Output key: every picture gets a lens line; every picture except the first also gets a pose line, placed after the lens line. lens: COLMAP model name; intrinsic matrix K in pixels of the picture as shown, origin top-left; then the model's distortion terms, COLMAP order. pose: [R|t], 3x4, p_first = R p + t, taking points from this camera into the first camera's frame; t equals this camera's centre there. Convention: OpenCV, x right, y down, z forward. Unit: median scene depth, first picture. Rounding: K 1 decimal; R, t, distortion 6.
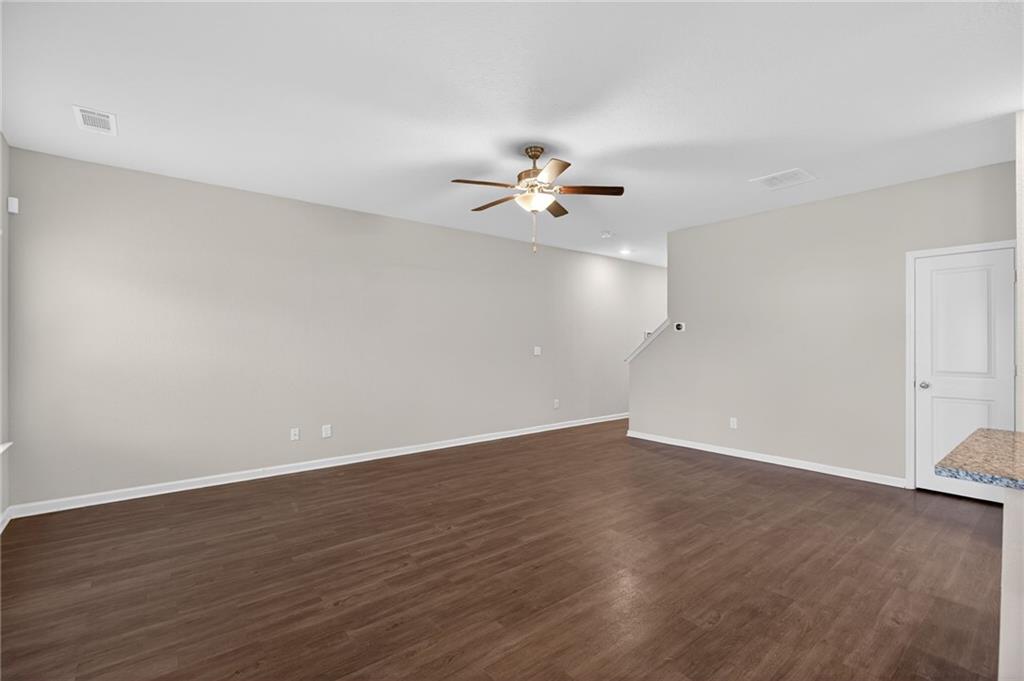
lens RADIAL K [[461.1, 0, 518.0], [0, 461.1, 340.8], [0, 0, 1]] dist [-0.001498, -0.003847]
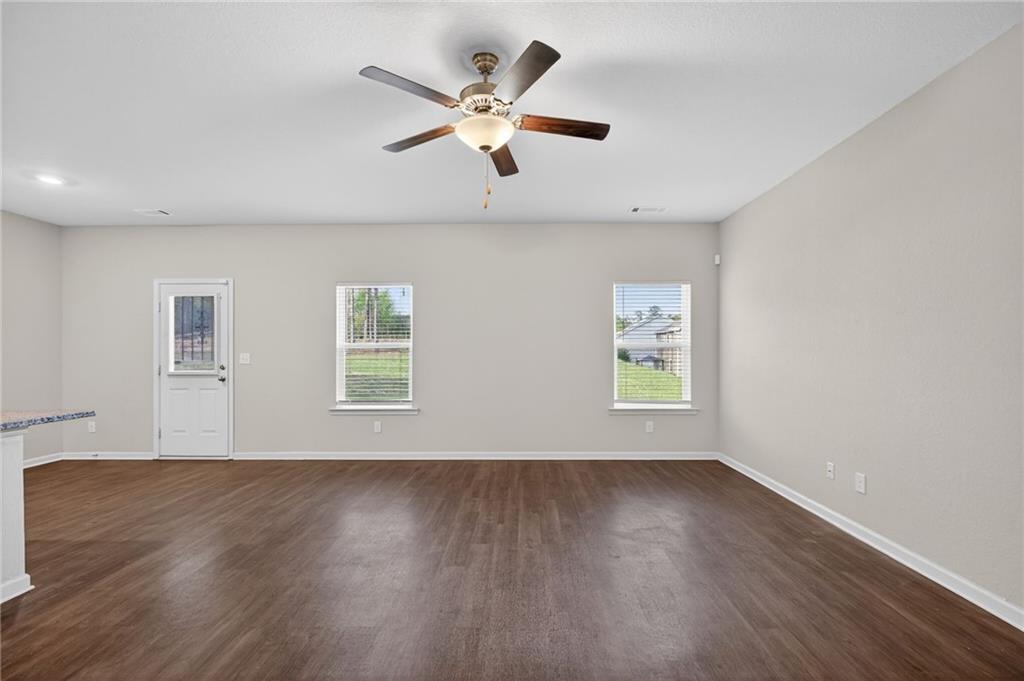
lens RADIAL K [[438.9, 0, 510.5], [0, 438.9, 353.7], [0, 0, 1]] dist [-0.016479, -0.000179]
pose [[-0.641975, -0.003912, -0.766716, 0.457444], [0.001285, 0.999980, -0.006178, 0.026491], [0.766725, -0.004951, -0.641957, 1.301635]]
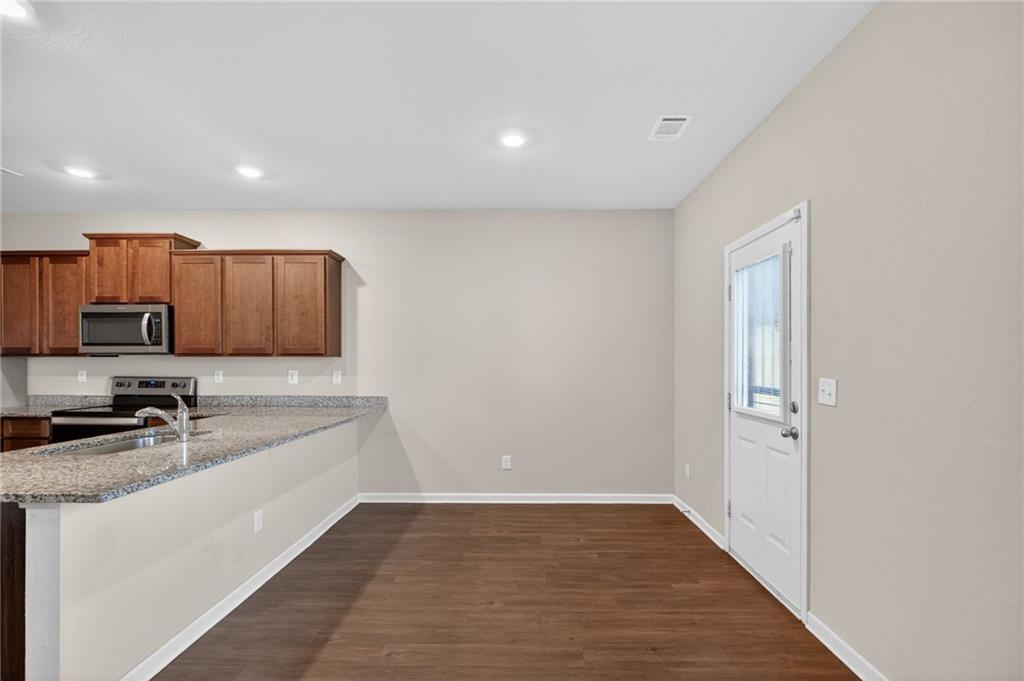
lens RADIAL K [[470.9, 0, 518.5], [0, 470.9, 361.9], [0, 0, 1]] dist [-0.000824, 0.000096]
pose [[-0.762063, -0.001776, 0.647501, -0.152863], [-0.003951, 0.999990, -0.001907, -0.001068], [-0.647491, -0.004011, -0.762062, 0.470123]]
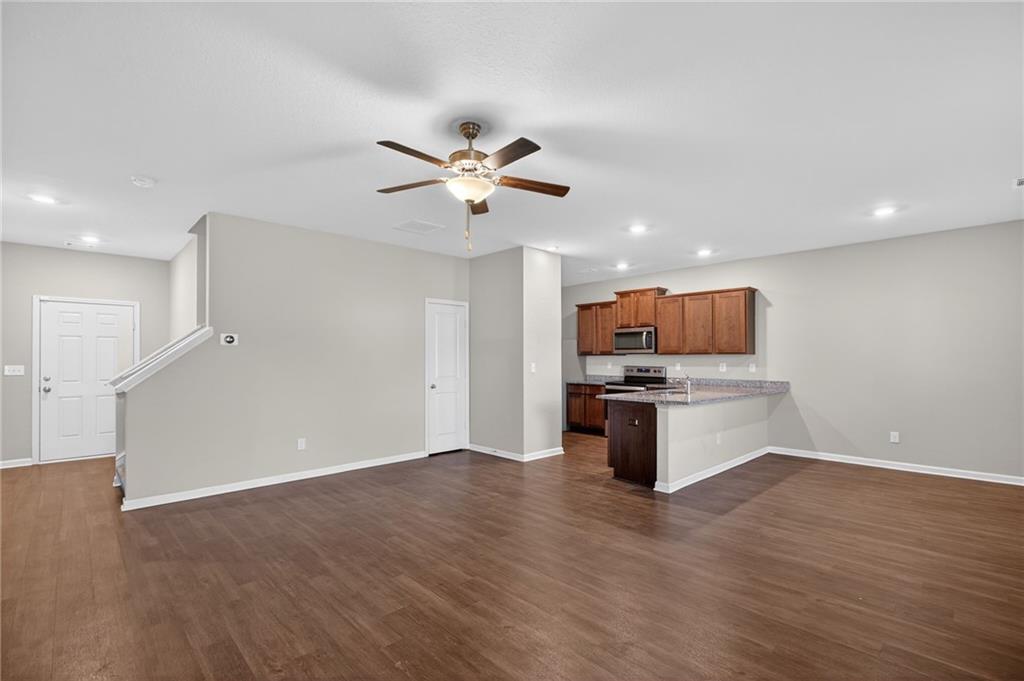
lens RADIAL K [[465.0, 0, 515.9], [0, 465.0, 356.9], [0, 0, 1]] dist [-0.004179, -0.000843]
pose [[-0.080963, 0.000900, 0.996717, -0.737588], [-0.002478, 0.999996, -0.001104, -0.001216], [-0.996714, -0.002559, -0.080961, 0.908353]]
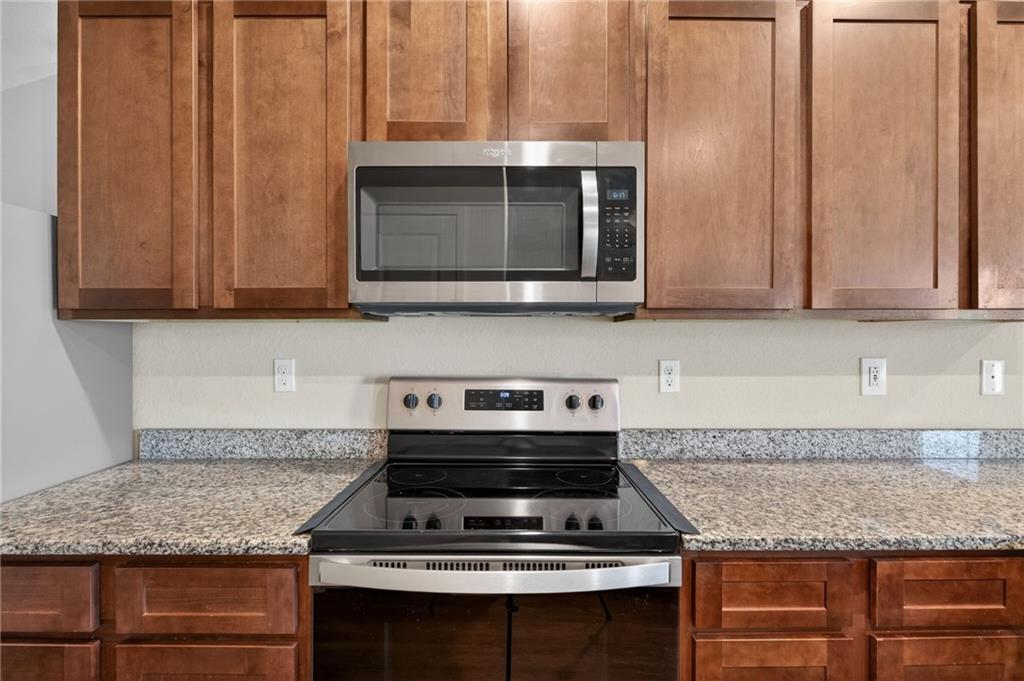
lens RADIAL K [[458.9, 0, 516.8], [0, 458.9, 339.3], [0, 0, 1]] dist [-0.007151, -0.000495]
pose [[-0.775014, -0.005734, 0.631918, 1.035482], [-0.004646, 0.999984, 0.003376, 0.002208], [-0.631927, -0.000319, -0.775028, 0.468537]]
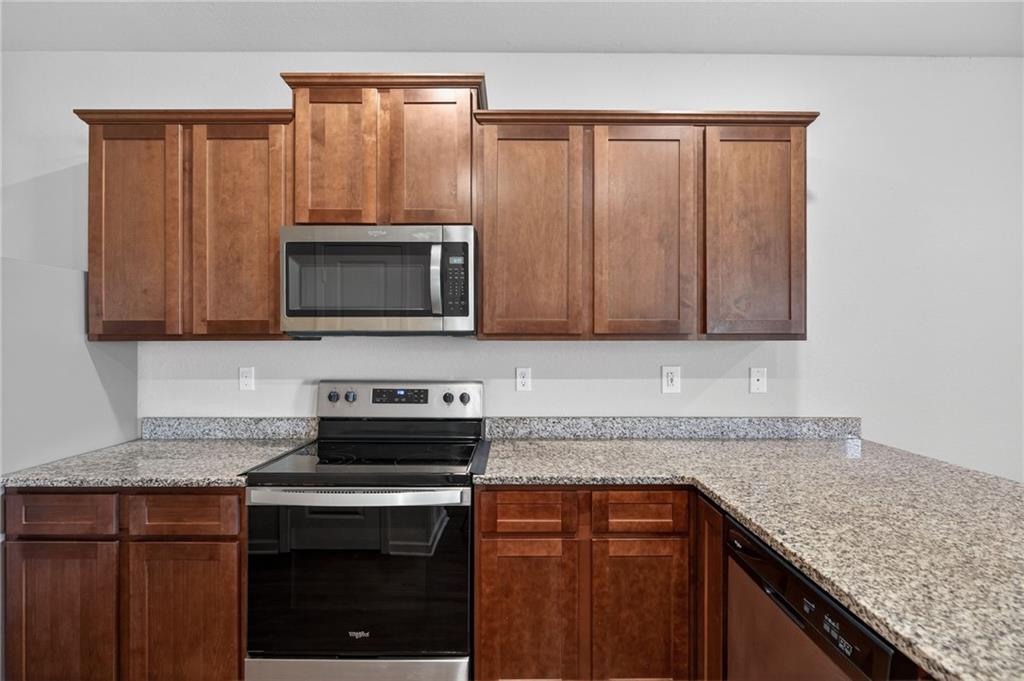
lens RADIAL K [[461.1, 0, 518.0], [0, 461.1, 340.8], [0, 0, 1]] dist [-0.001498, -0.003847]
pose [[-0.775658, -0.001655, 0.631151, 0.827117], [-0.003698, 0.999991, -0.001923, -0.011042], [-0.631142, -0.003826, -0.775658, 0.515006]]
